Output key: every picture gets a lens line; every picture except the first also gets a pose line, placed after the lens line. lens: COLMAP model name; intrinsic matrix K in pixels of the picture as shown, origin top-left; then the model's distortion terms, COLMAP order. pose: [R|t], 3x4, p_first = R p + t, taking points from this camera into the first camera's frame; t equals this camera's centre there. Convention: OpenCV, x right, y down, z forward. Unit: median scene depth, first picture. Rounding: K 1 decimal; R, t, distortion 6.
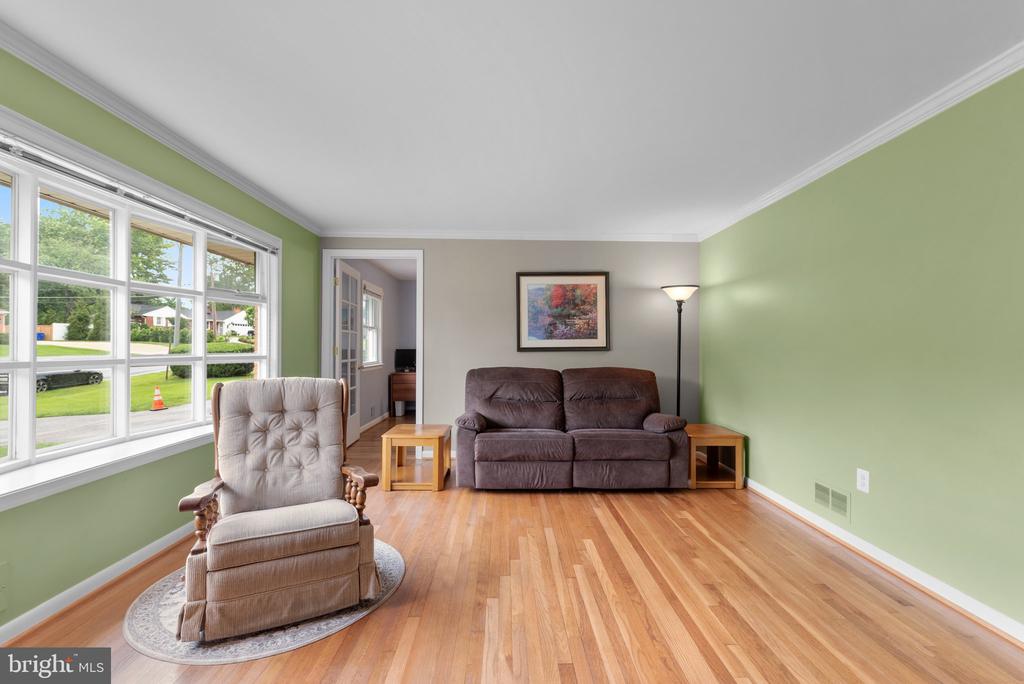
lens RADIAL K [[464.1, 0, 510.2], [0, 464.1, 340.4], [0, 0, 1]] dist [0.003406, -0.000043]
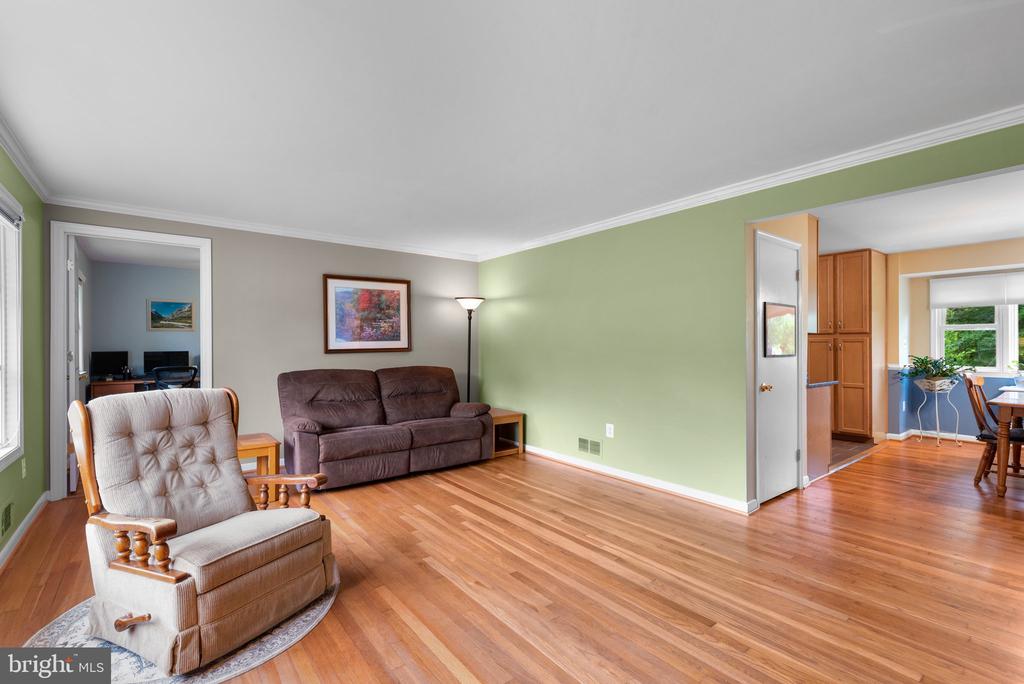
lens RADIAL K [[464.1, 0, 520.6], [0, 464.1, 343.2], [0, 0, 1]] dist [0.003406, -0.000043]
pose [[0.797184, -0.003035, 0.603729, -0.468833], [-0.004004, 0.999939, 0.010313, -0.018950], [-0.603723, -0.010639, 0.797123, -0.097432]]
